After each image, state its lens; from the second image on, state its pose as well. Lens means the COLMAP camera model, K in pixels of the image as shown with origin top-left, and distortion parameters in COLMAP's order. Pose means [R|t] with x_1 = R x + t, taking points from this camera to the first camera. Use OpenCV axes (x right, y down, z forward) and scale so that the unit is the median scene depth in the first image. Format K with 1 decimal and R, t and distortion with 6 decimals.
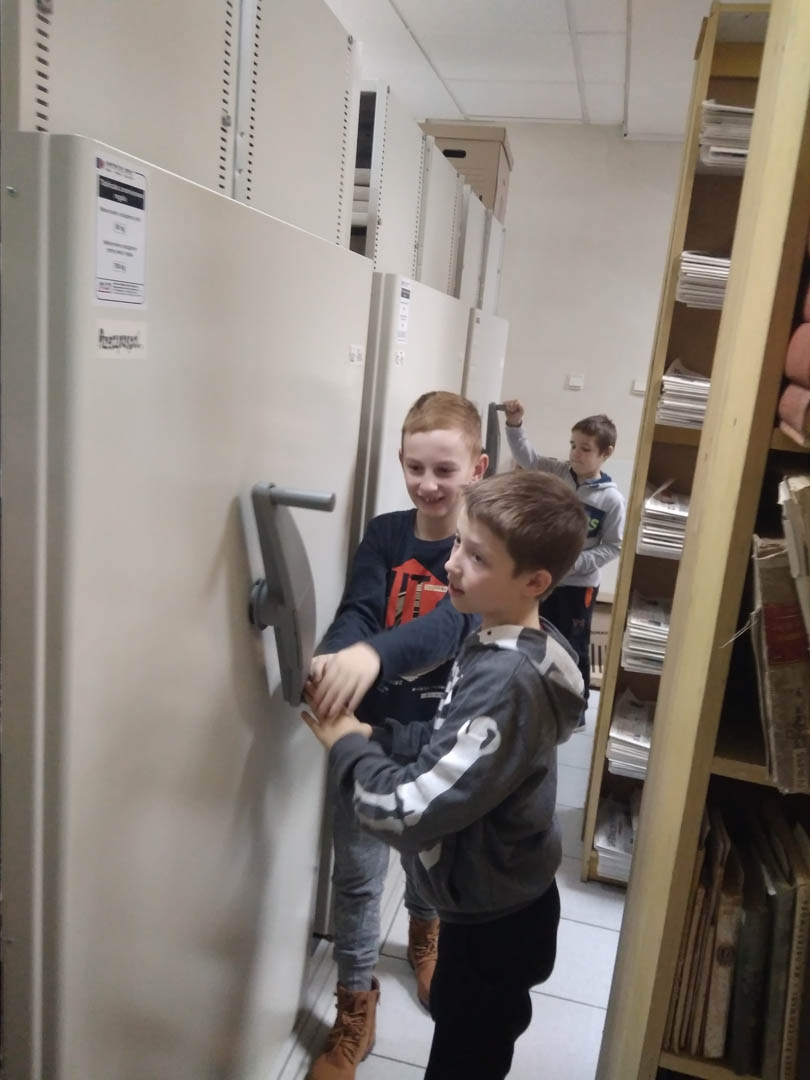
lens RADIAL K [[953.0, 0, 405.0], [0, 953.0, 540.0], [0, 0, 1]] dist [-0.109119, 0.092972]
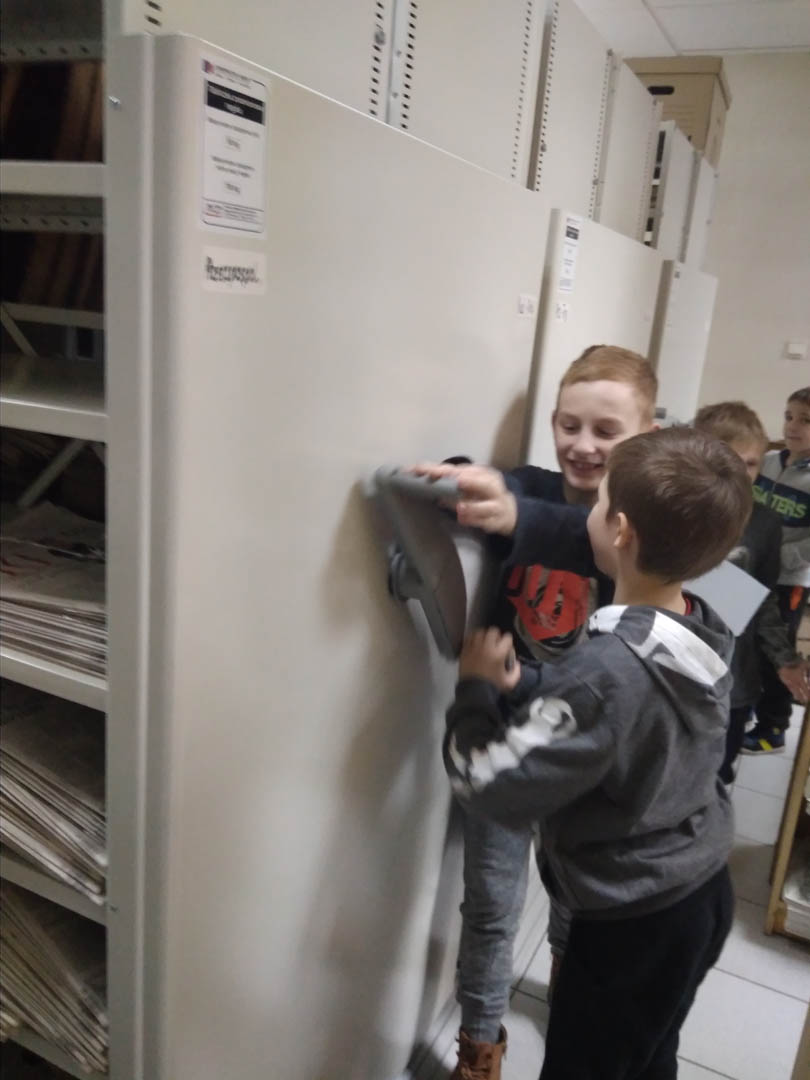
lens RADIAL K [[953.0, 0, 405.0], [0, 953.0, 540.0], [0, 0, 1]] dist [-0.109119, 0.092972]
pose [[0.972894, 0.043639, -0.227096, 0.055677], [-0.042025, 0.999045, 0.011940, 0.018166], [0.227400, -0.002073, 0.973799, 0.144026]]
